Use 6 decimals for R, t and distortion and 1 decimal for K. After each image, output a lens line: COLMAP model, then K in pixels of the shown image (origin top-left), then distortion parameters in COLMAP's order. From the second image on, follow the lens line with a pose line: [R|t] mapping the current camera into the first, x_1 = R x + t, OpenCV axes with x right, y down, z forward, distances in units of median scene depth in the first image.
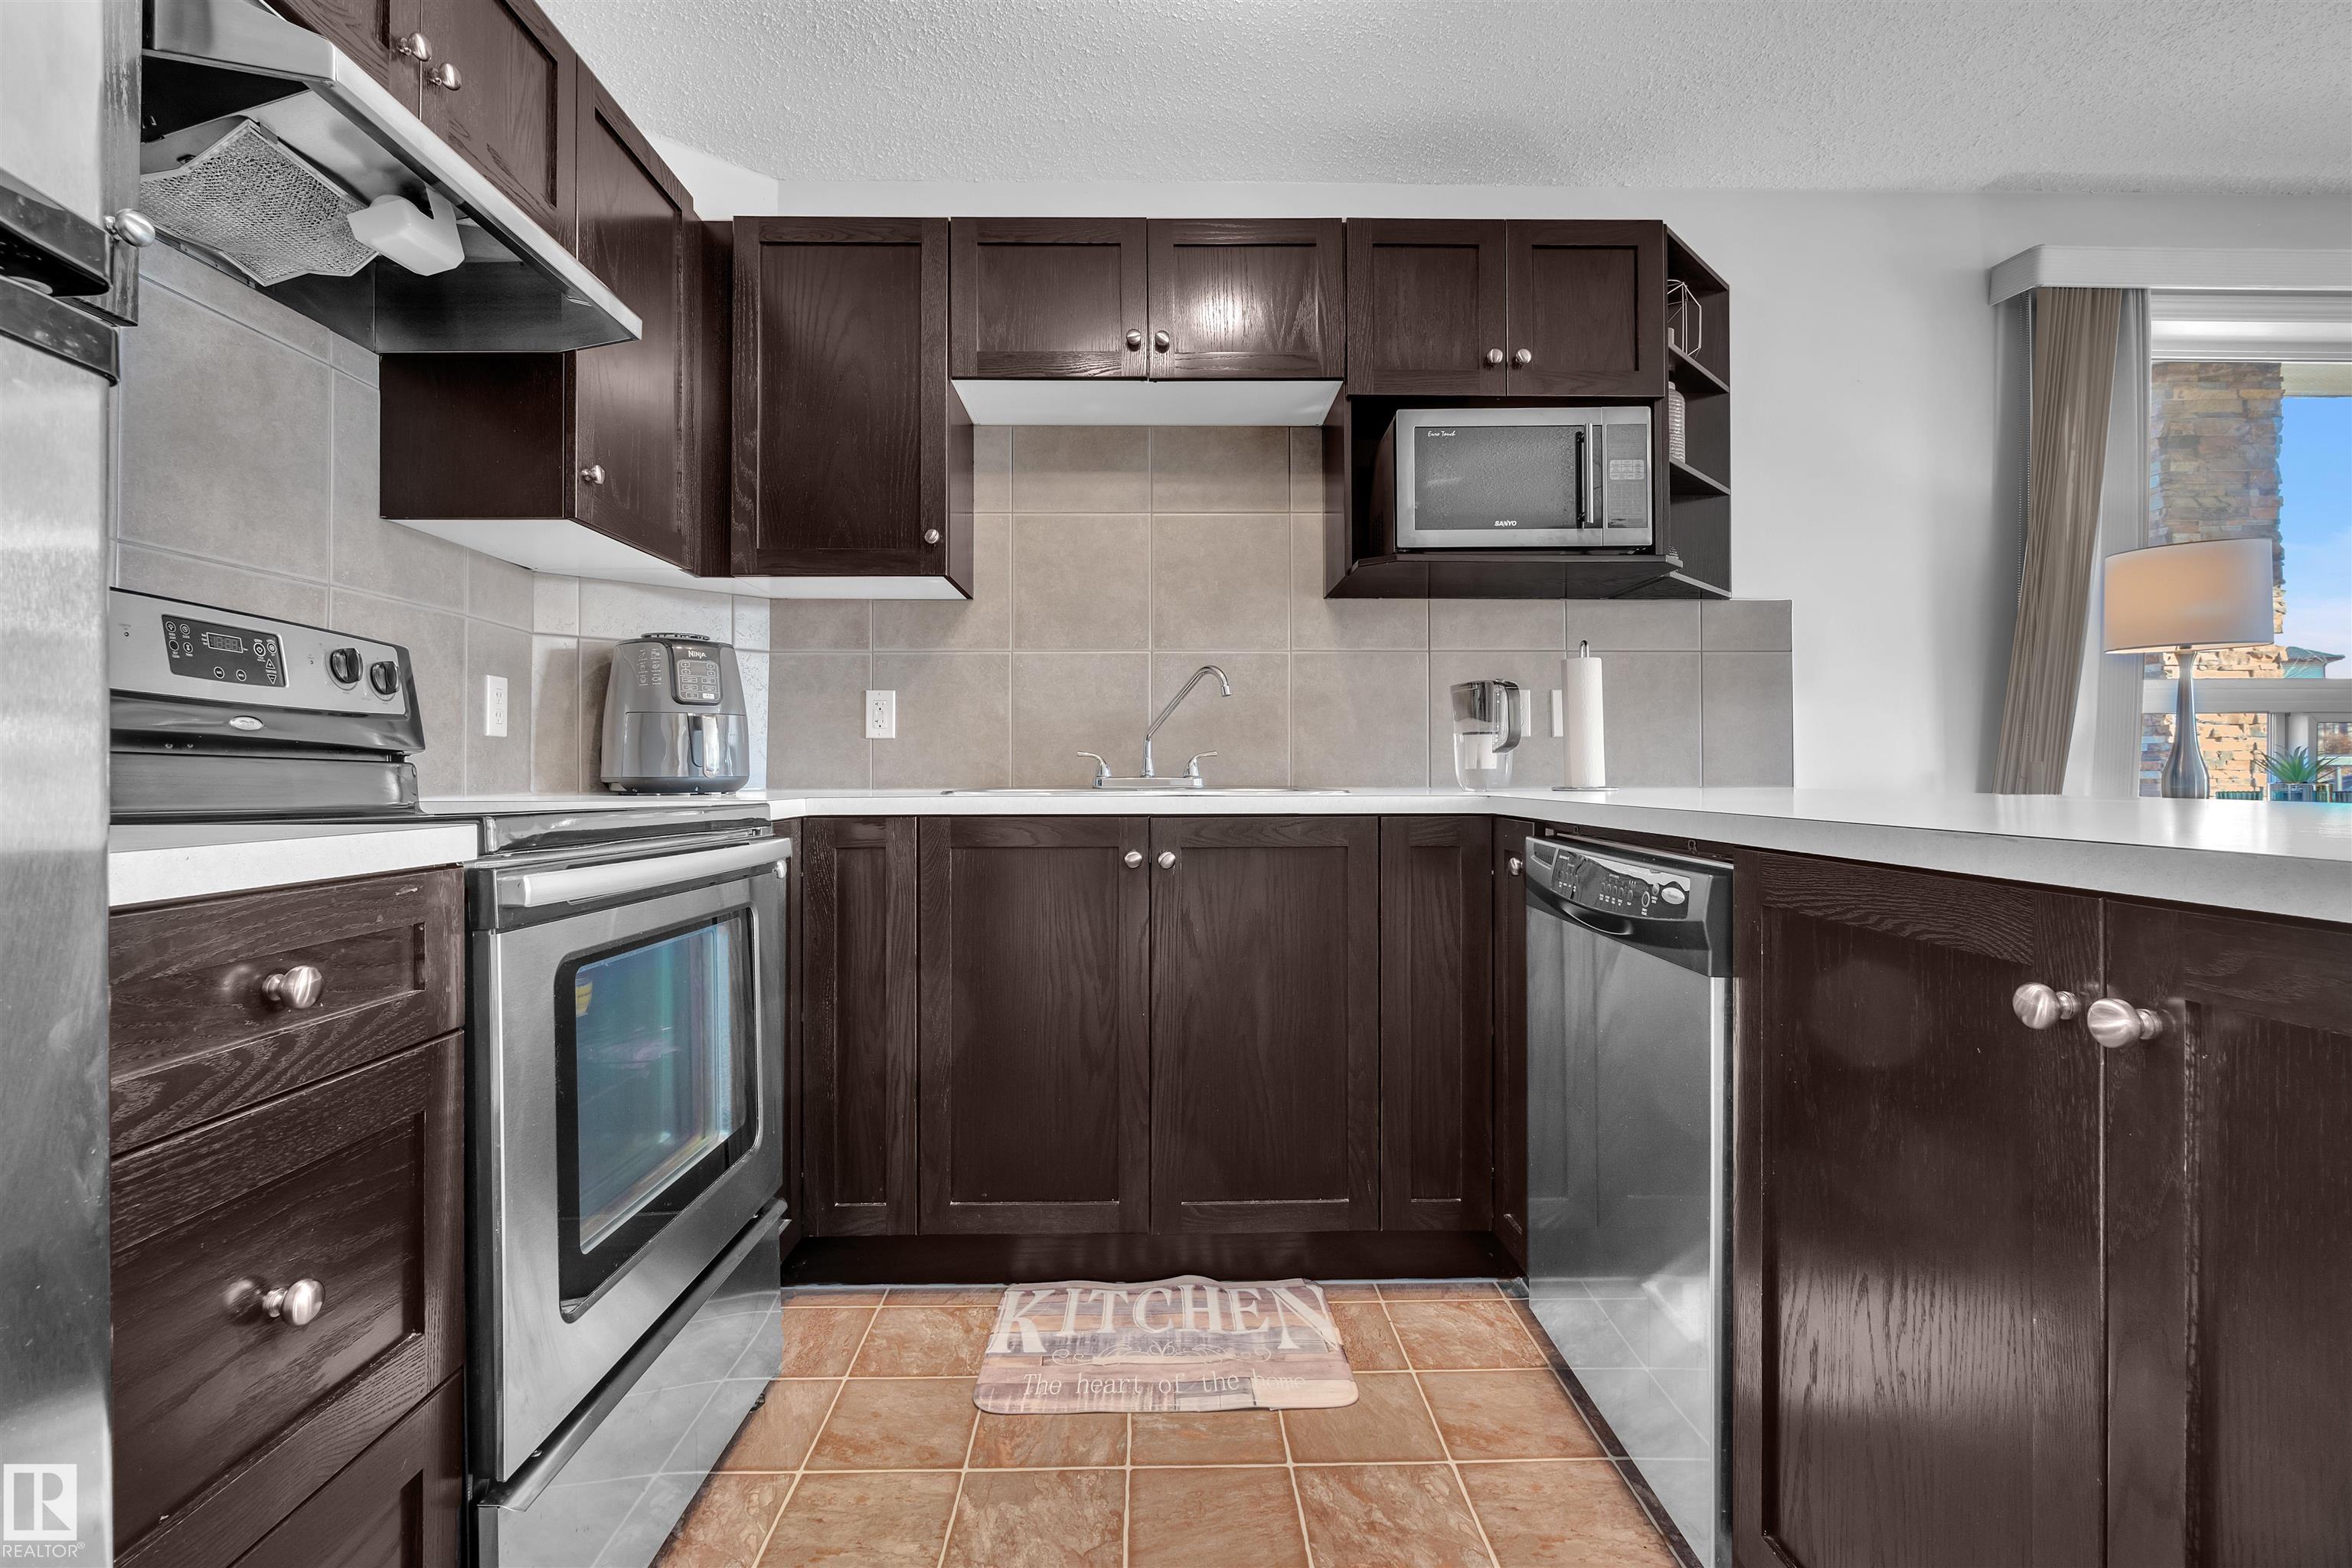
lens RADIAL K [[1095.2, 0, 1167.2], [0, 1095.2, 761.6], [0, 0, 1]] dist [-0.010206, 0.001619]
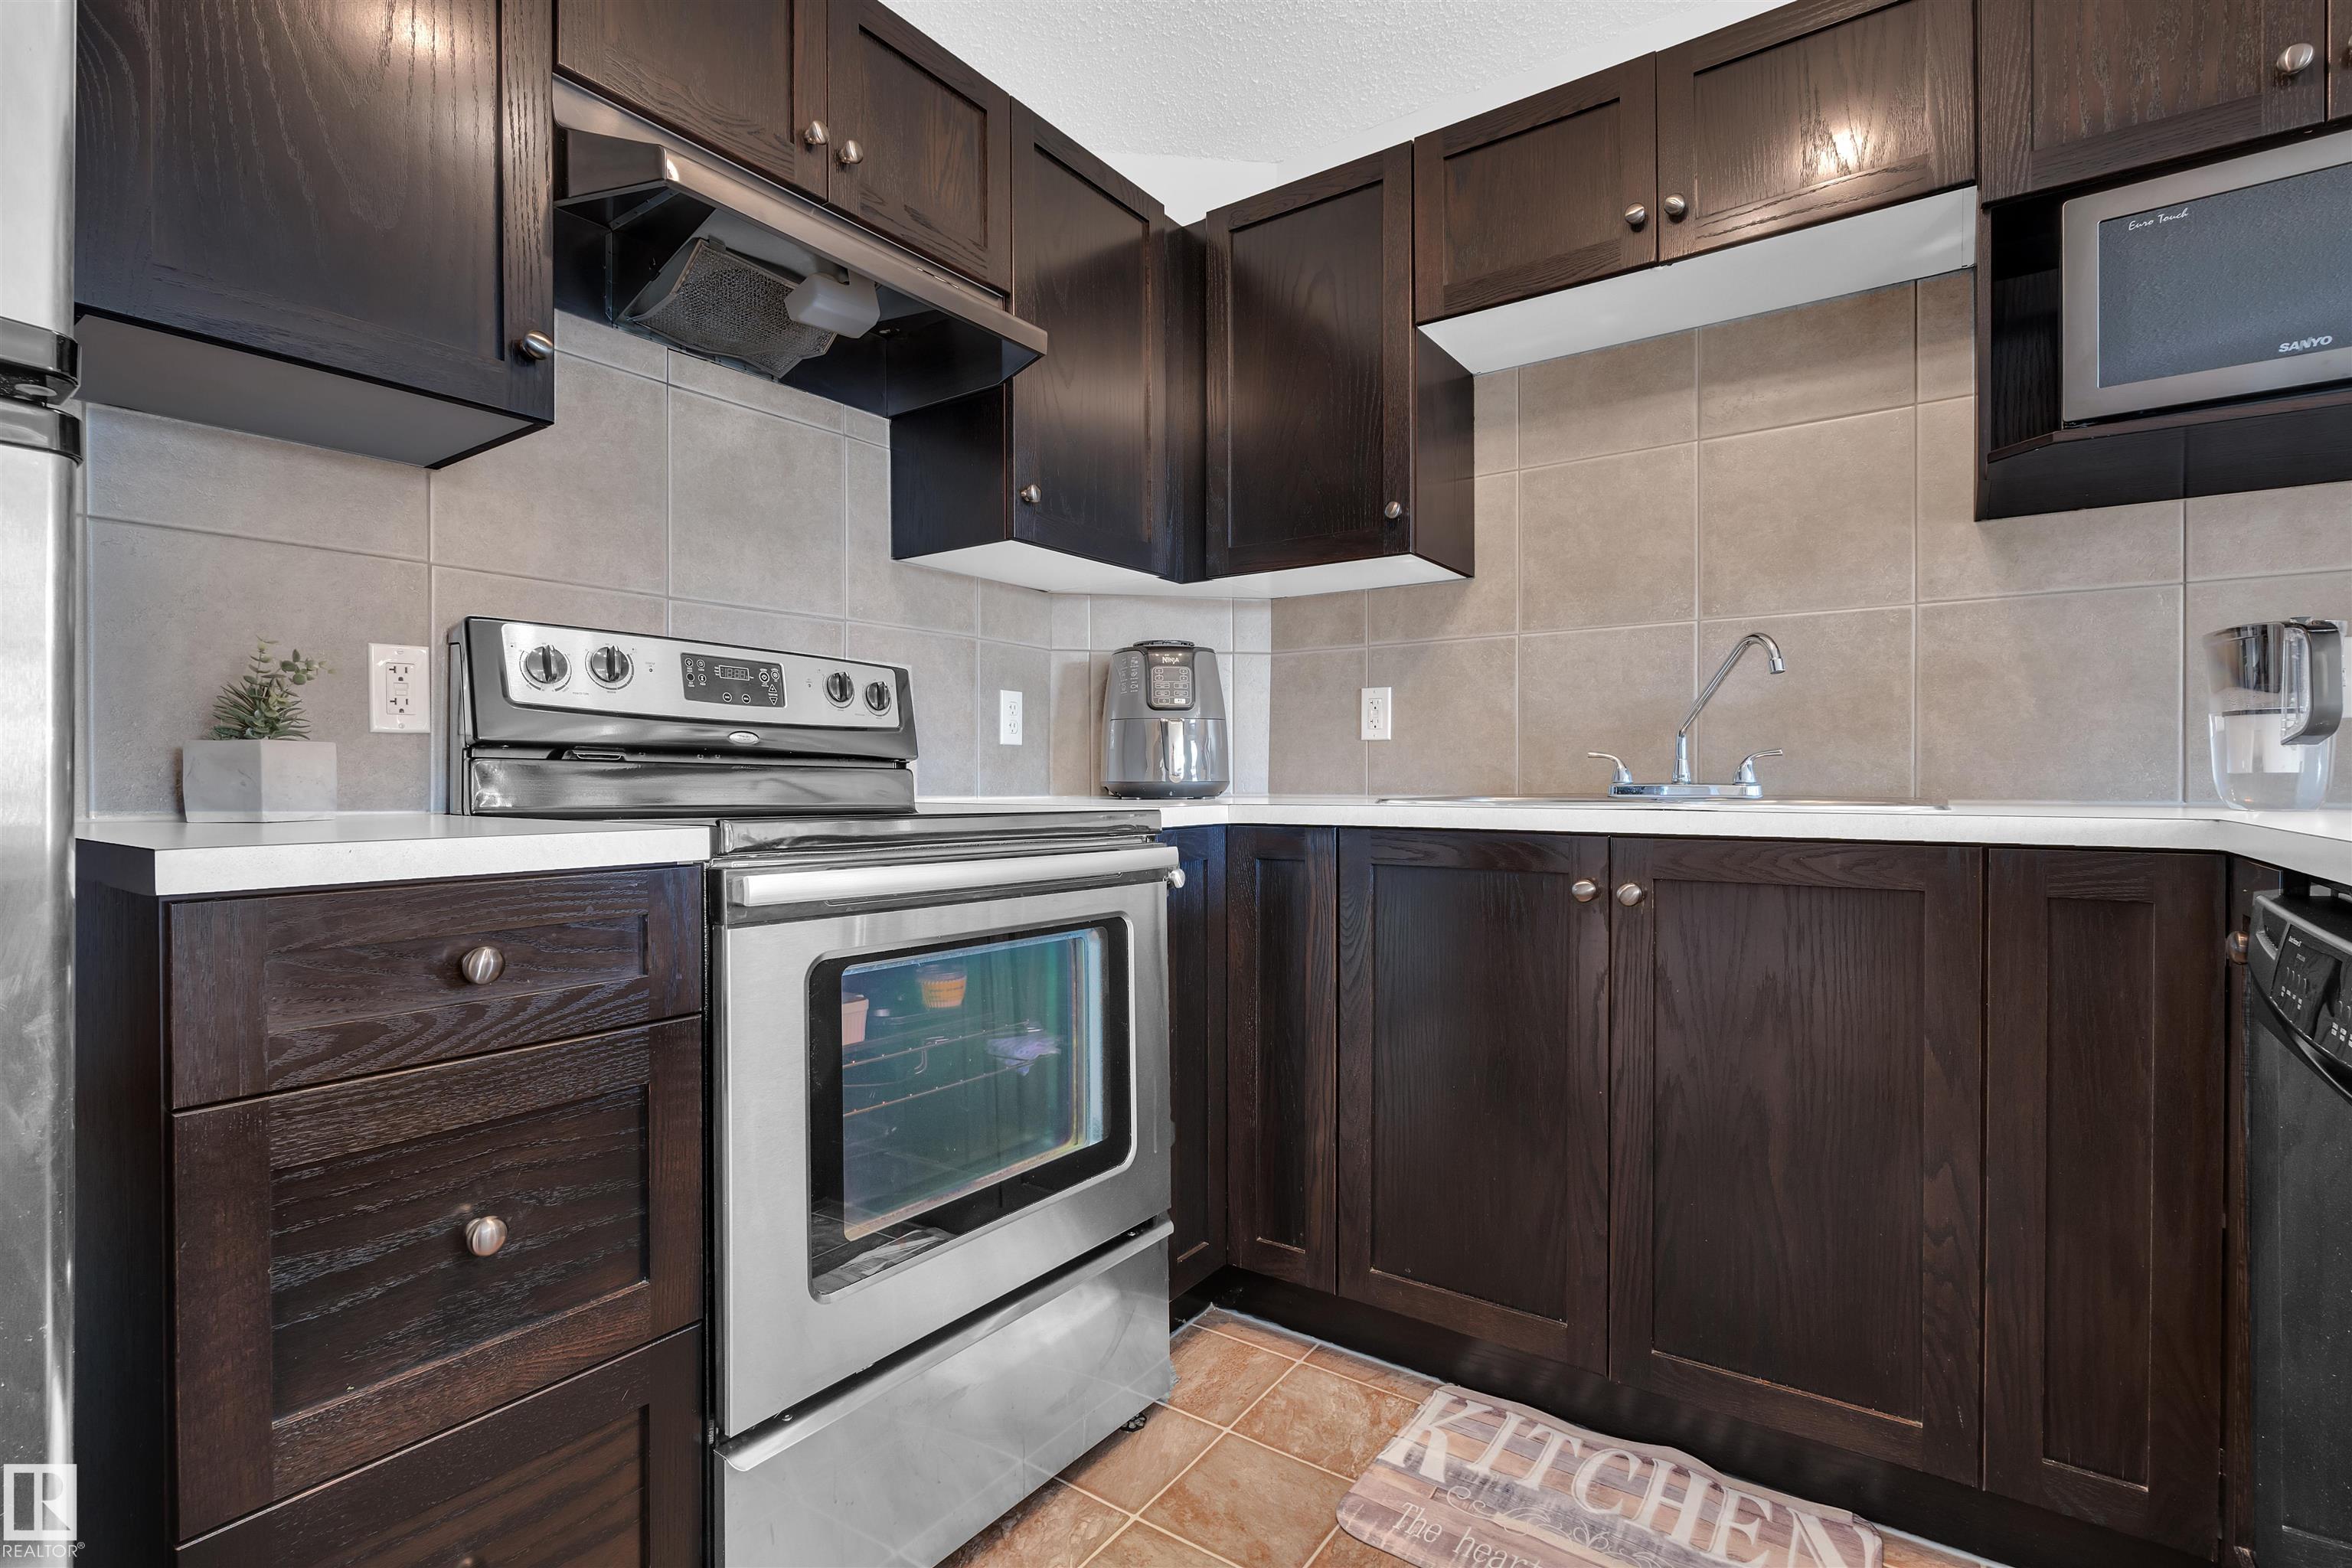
lens RADIAL K [[1095.2, 0, 1160.8], [0, 1095.2, 783.0], [0, 0, 1]] dist [-0.010206, 0.001619]
pose [[0.800823, 0.004542, -0.598884, 0.189027], [0.005326, 0.999878, 0.014705, 0.000592], [0.598878, -0.014966, 0.800701, 0.203667]]
